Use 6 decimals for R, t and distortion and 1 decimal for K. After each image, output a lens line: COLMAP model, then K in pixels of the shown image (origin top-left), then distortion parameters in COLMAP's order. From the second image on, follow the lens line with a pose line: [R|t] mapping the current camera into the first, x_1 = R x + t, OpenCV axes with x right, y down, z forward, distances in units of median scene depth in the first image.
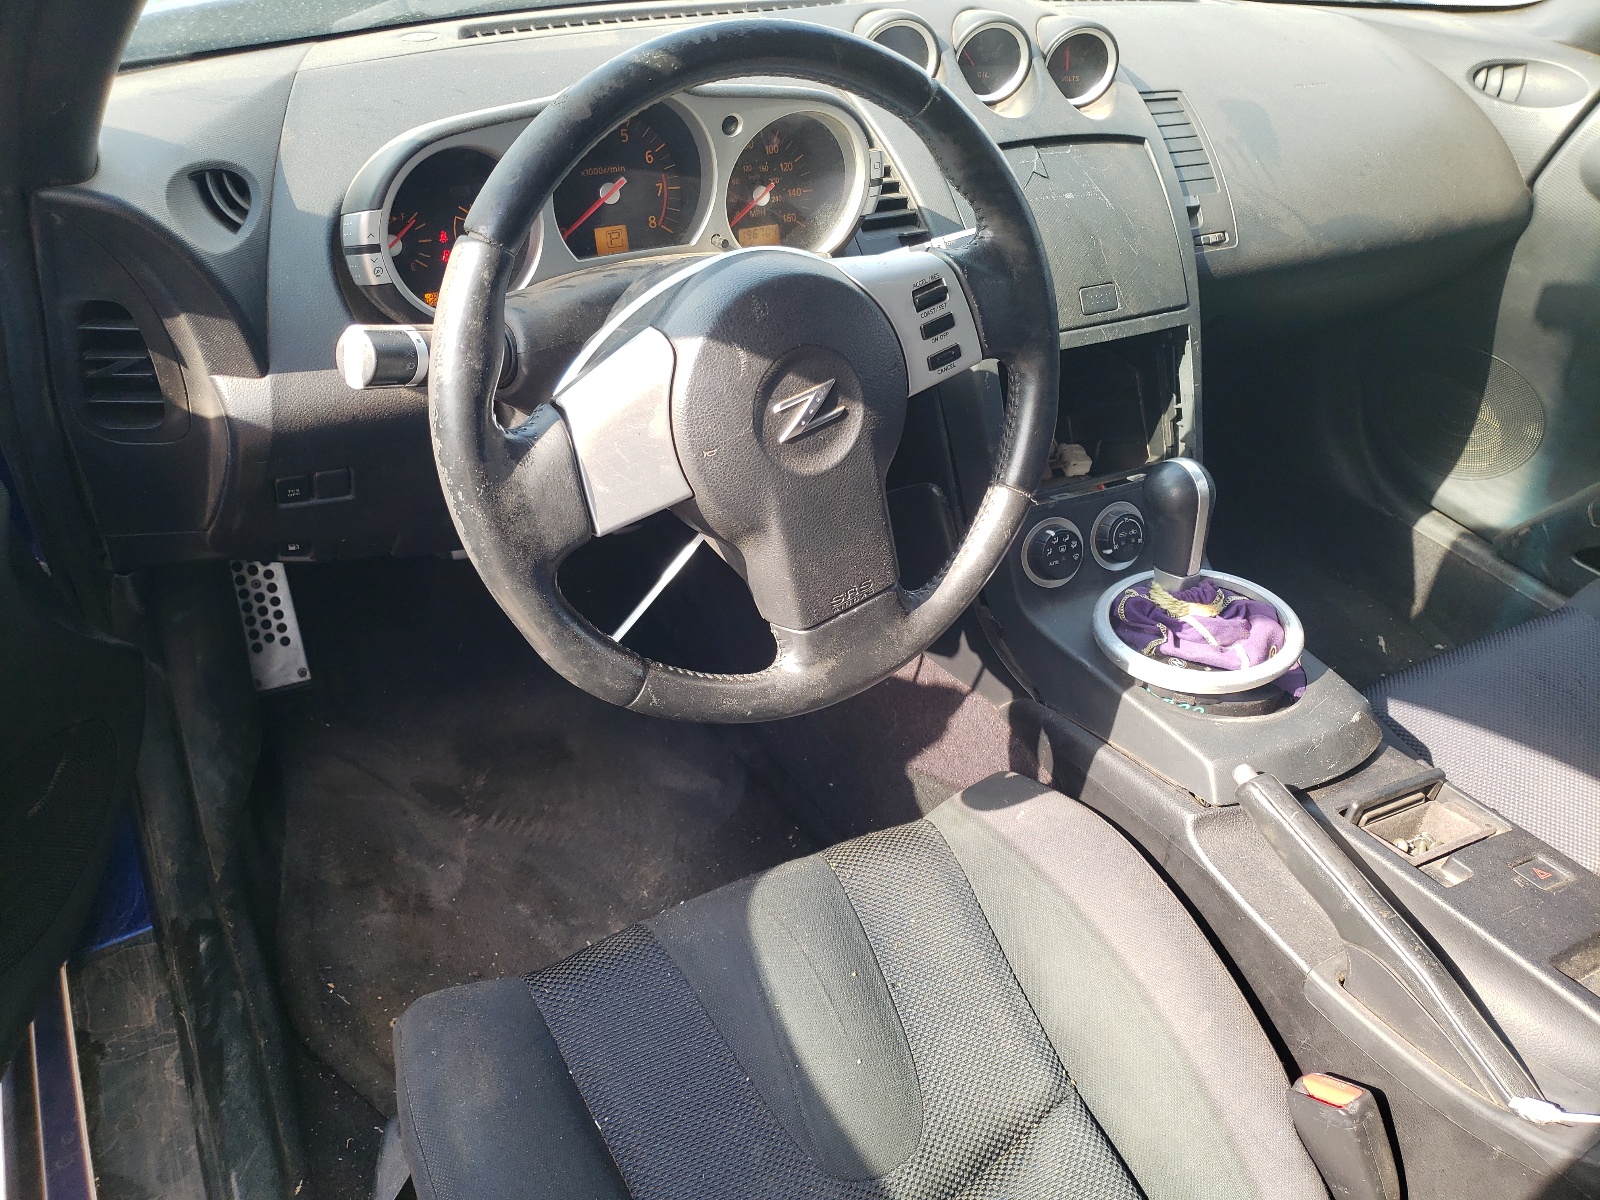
lens RADIAL K [[1235.8, 0, 800.0], [0, 1235.8, 600.0], [0, 0, 1]] dist [0.007222, 0.001805]
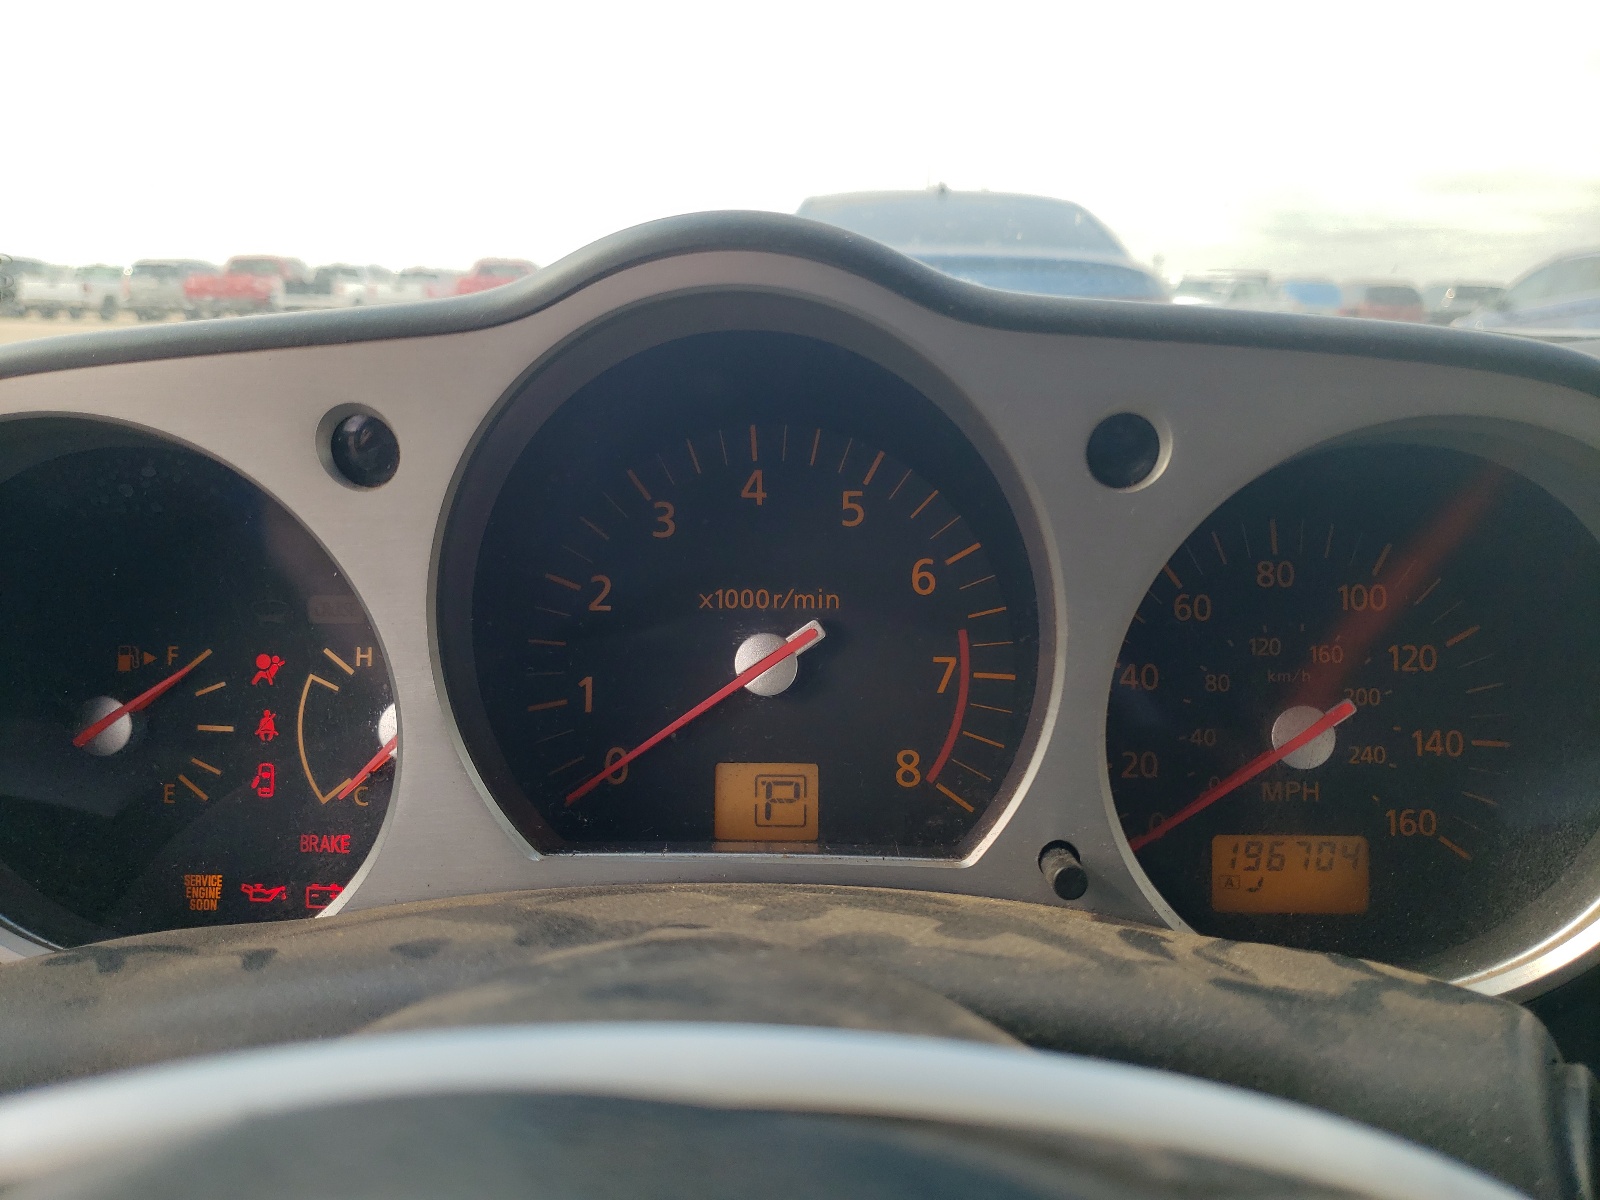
lens RADIAL K [[1235.8, 0, 800.0], [0, 1235.8, 600.0], [0, 0, 1]] dist [0.007222, 0.001805]
pose [[0.838611, 0.055959, -0.541849, 0.026852], [-0.278883, 0.898567, -0.338825, -0.231352], [0.467927, 0.435255, 0.769153, 0.730770]]
